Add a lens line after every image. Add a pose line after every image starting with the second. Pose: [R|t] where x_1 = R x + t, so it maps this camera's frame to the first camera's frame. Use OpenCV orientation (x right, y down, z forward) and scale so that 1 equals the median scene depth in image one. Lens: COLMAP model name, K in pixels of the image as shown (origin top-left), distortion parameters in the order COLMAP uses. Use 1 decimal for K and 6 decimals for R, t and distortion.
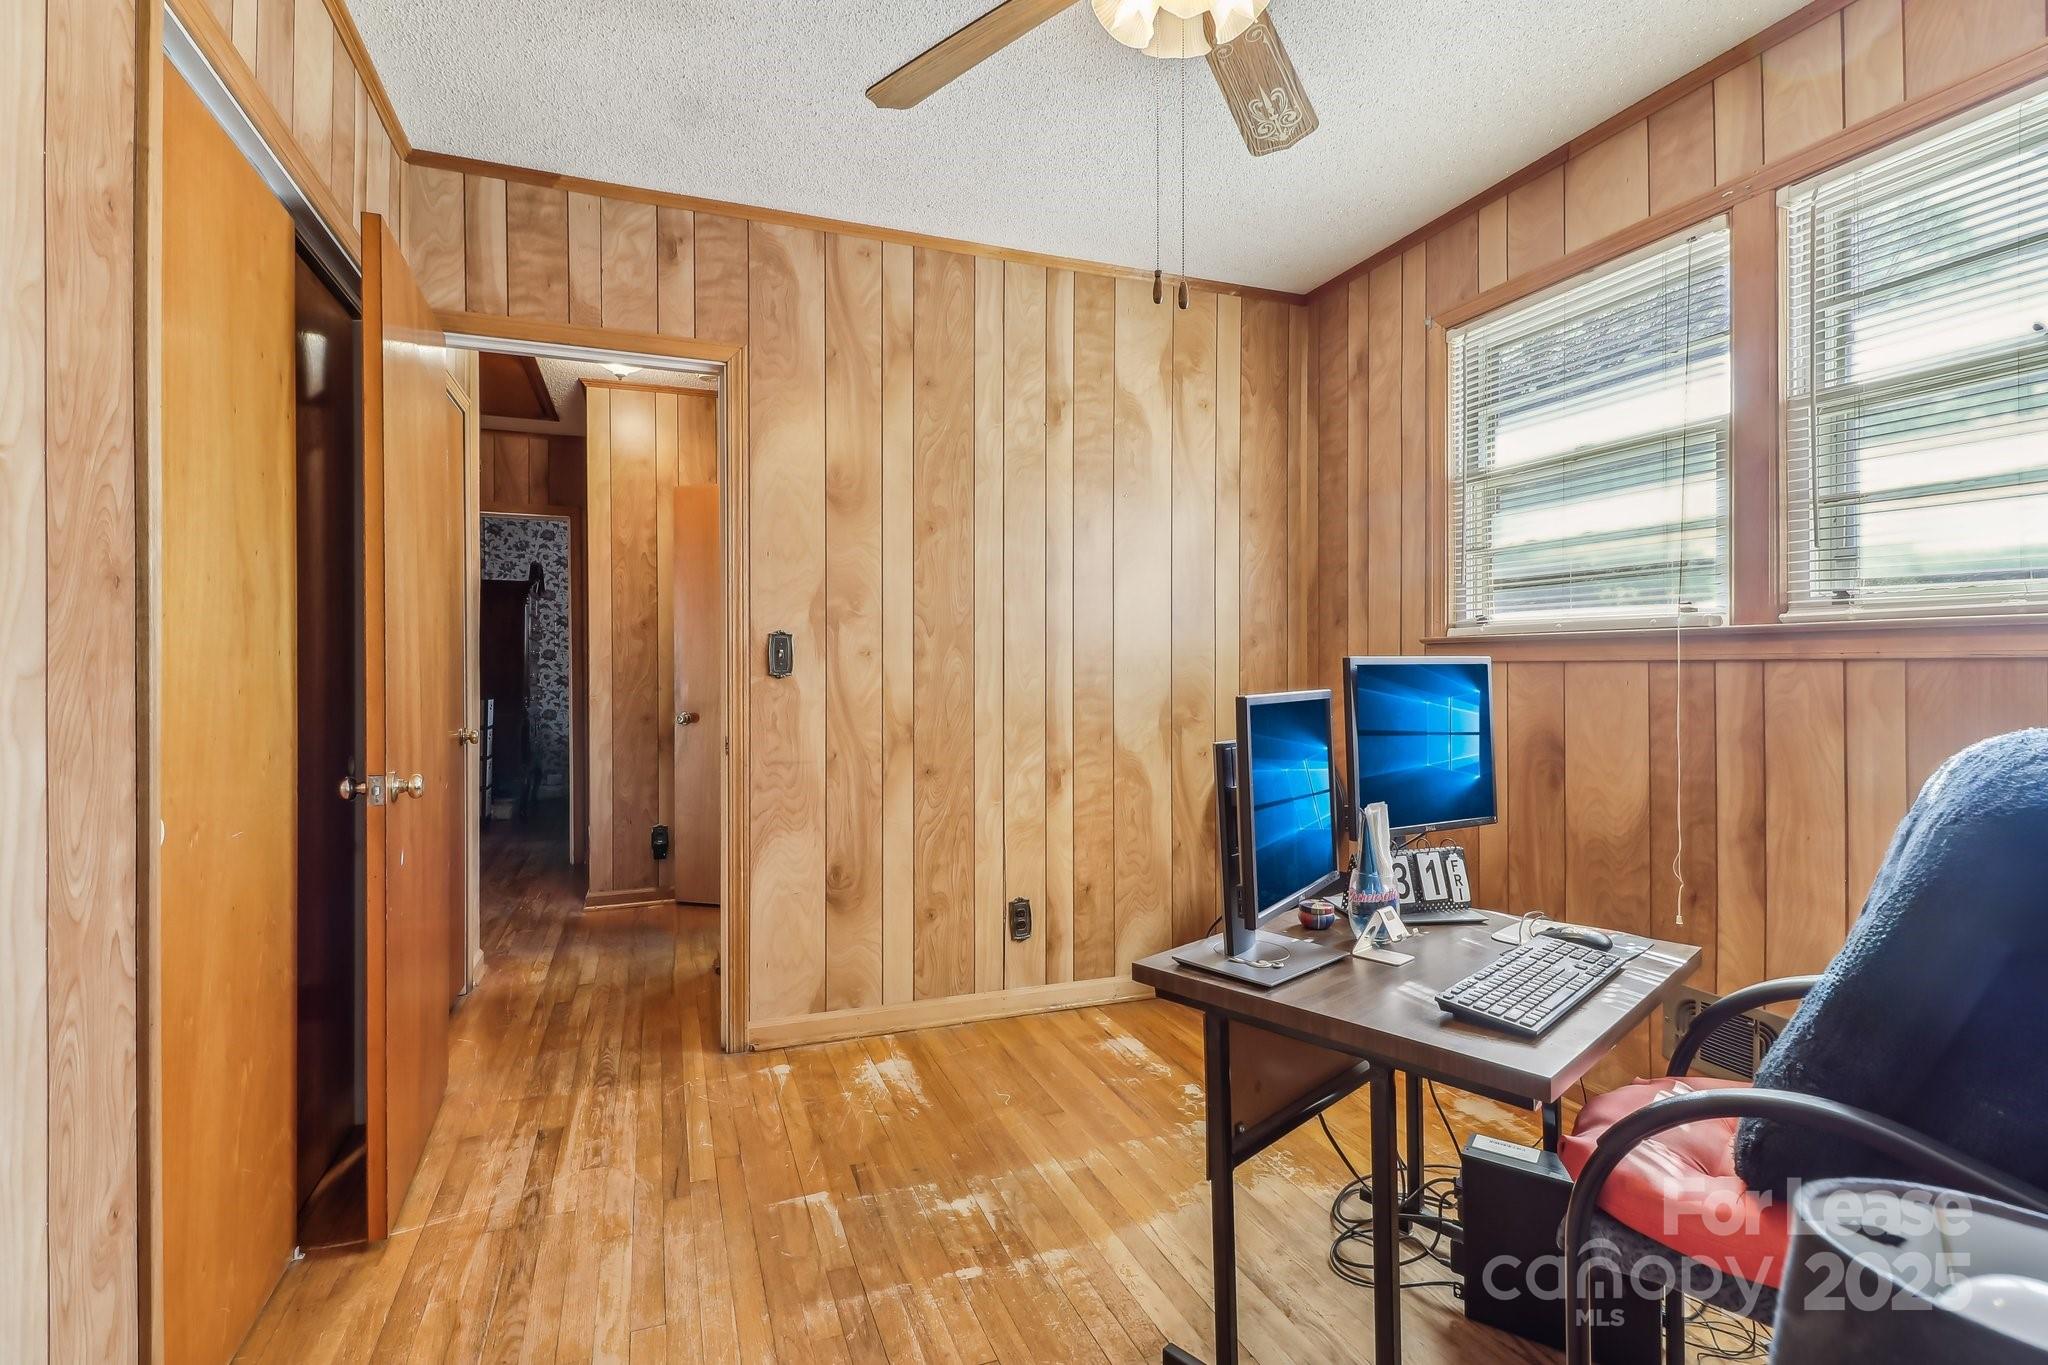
lens RADIAL K [[979.5, 0, 1024.0], [0, 979.5, 682.5], [0, 0, 1]] dist [0.028783, -0.019917]
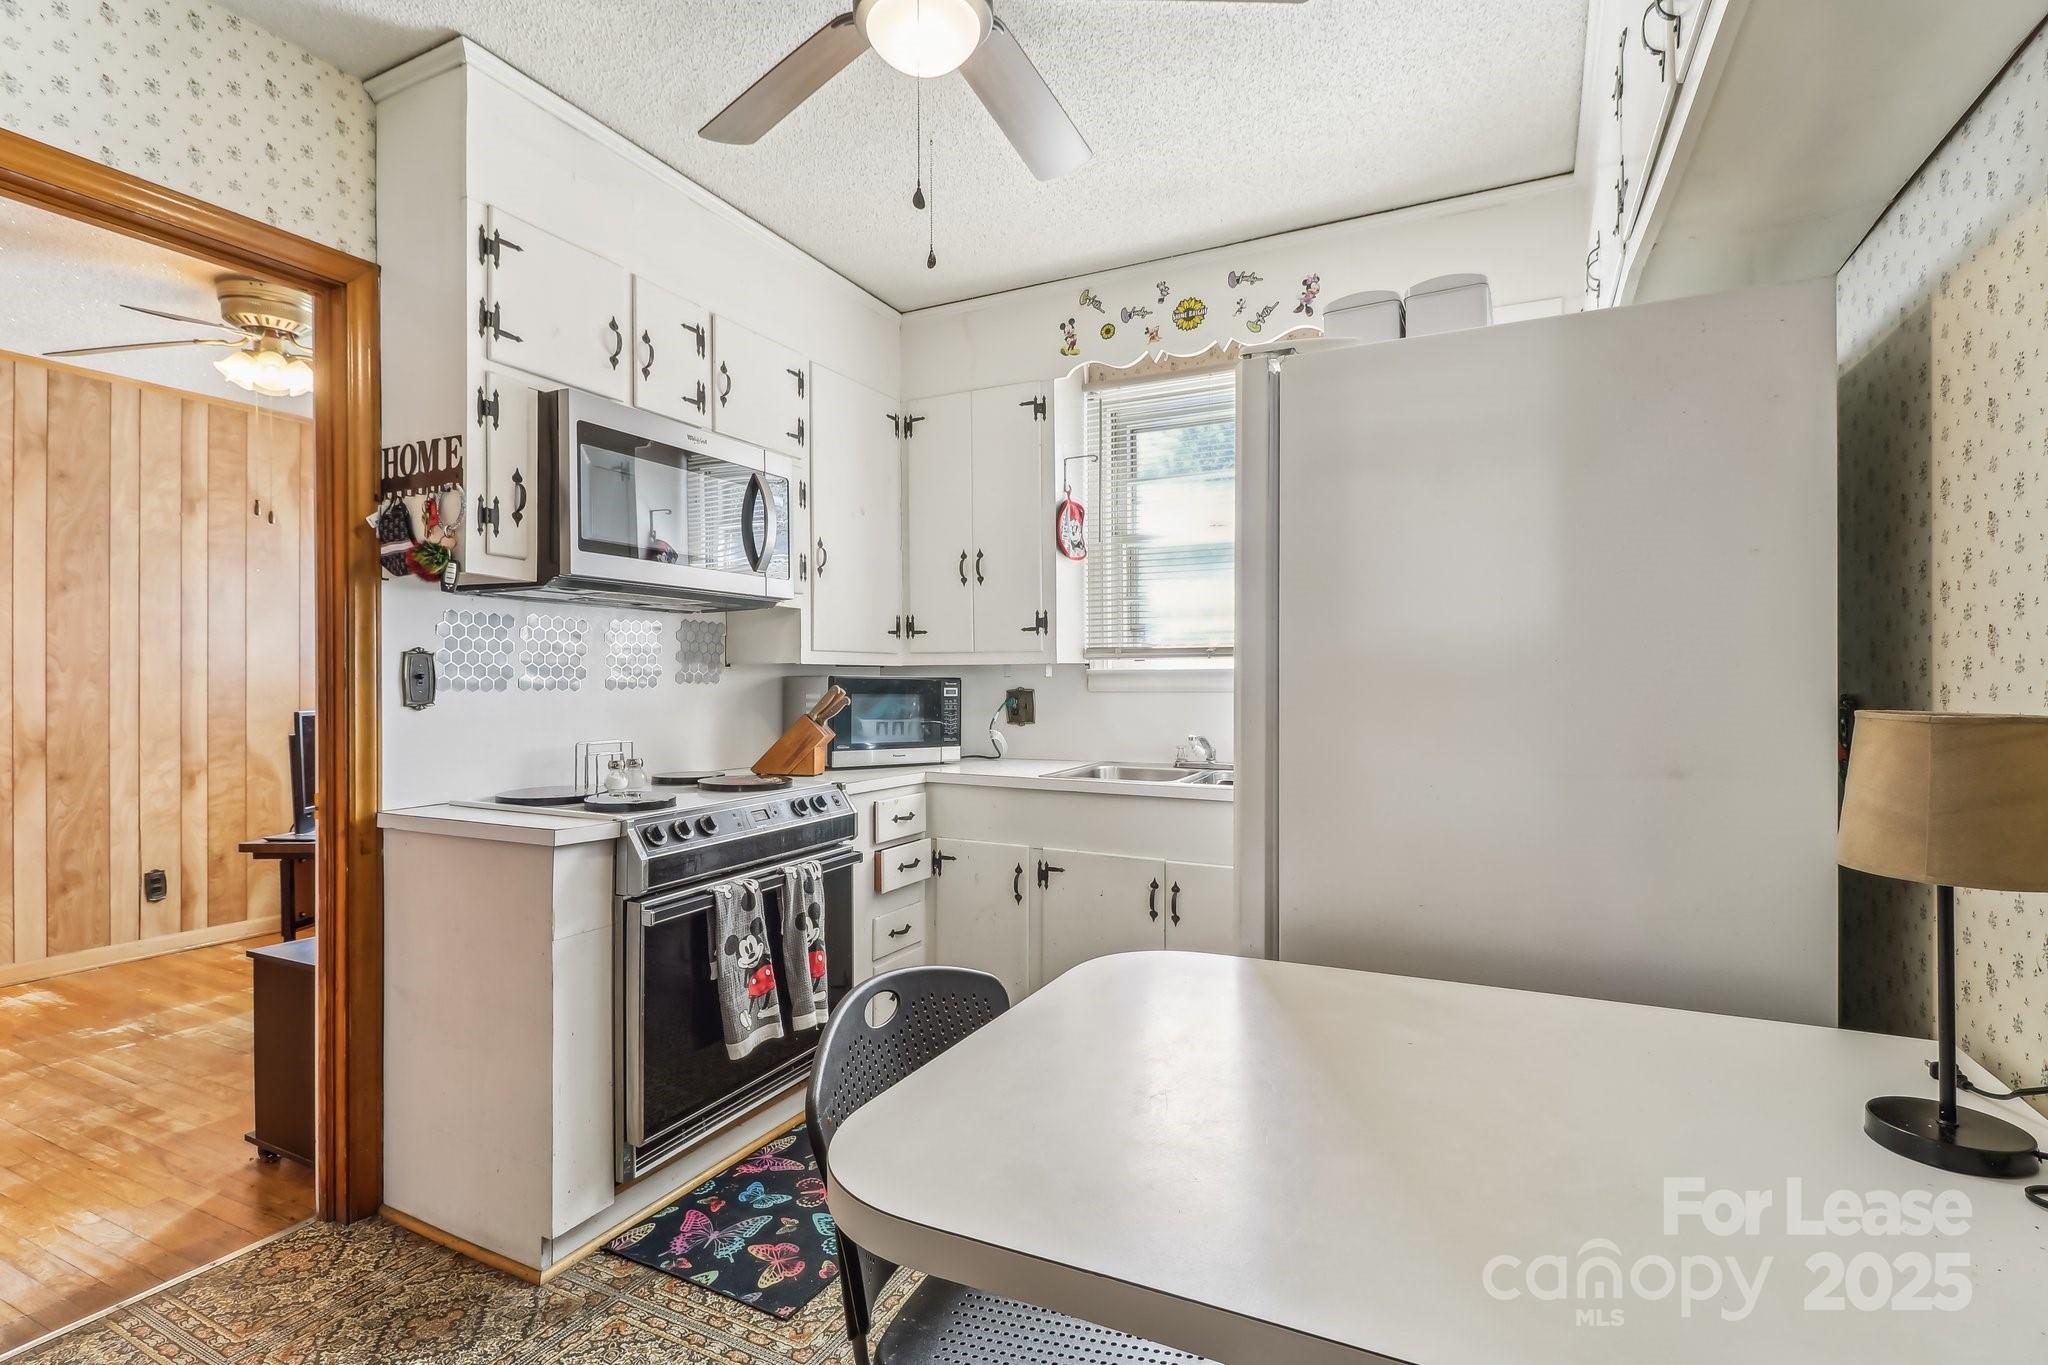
lens RADIAL K [[947.4, 0, 1006.1], [0, 947.4, 686.4], [0, 0, 1]] dist [0.002070, -0.006757]
pose [[0.736779, 0.000377, 0.676133, -0.020852], [0.010256, 0.999879, -0.011733, -0.001242], [-0.676056, 0.015579, 0.736686, -0.752756]]
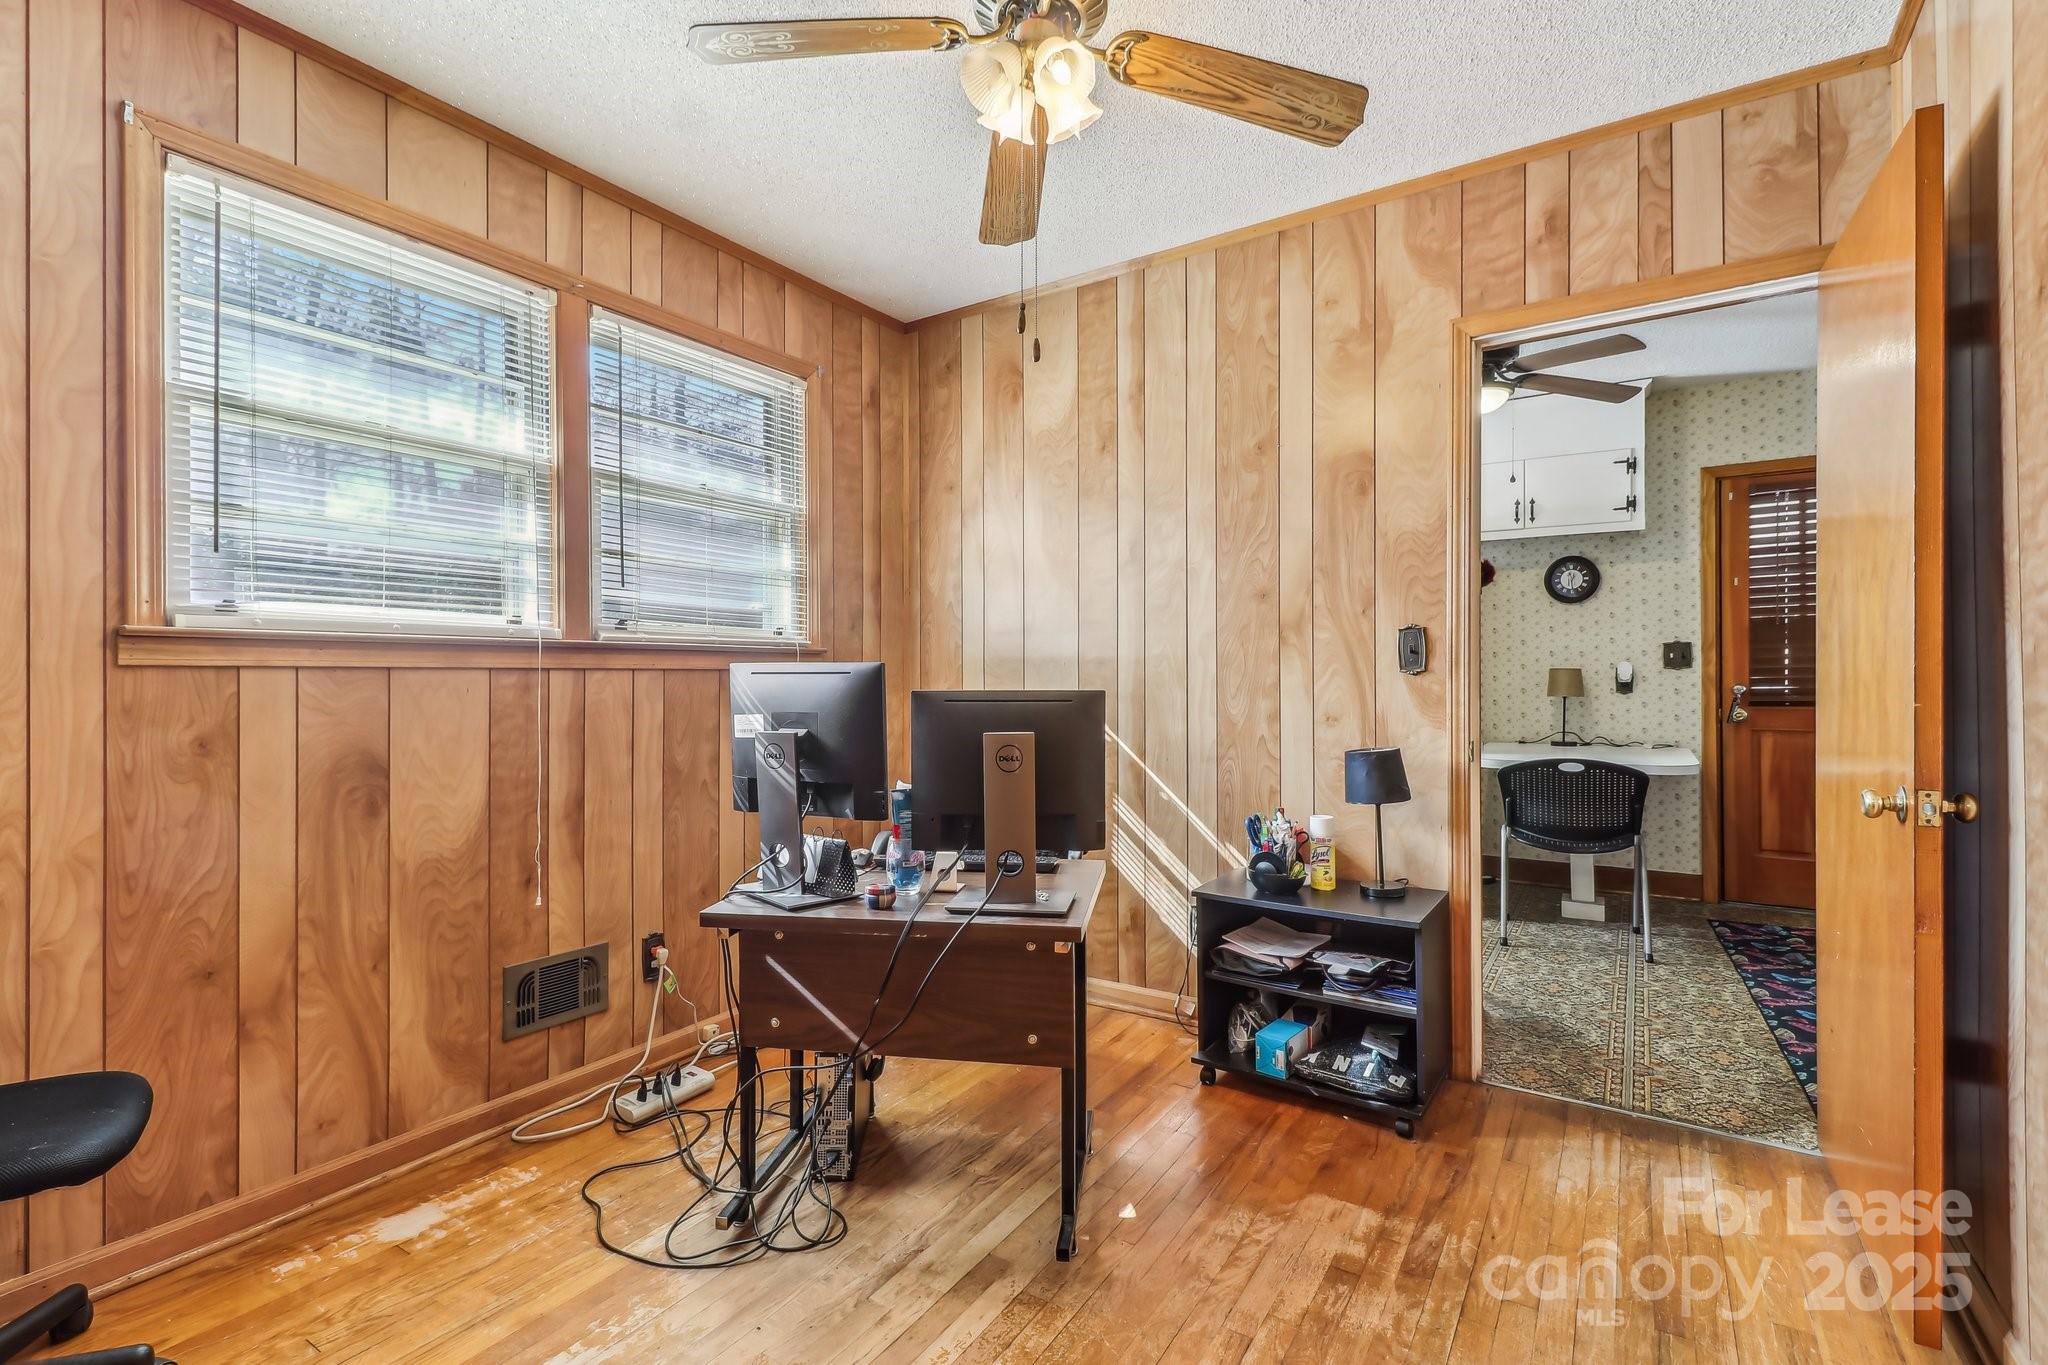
lens RADIAL K [[947.9, 0, 949.4], [0, 947.9, 679.6], [0, 0, 1]] dist [0.005184, 0.000620]
pose [[-0.551824, 0.002024, 0.833958, -0.374981], [0.017357, 0.999808, 0.009058, -0.008554], [-0.833780, 0.019474, -0.551753, 0.933891]]
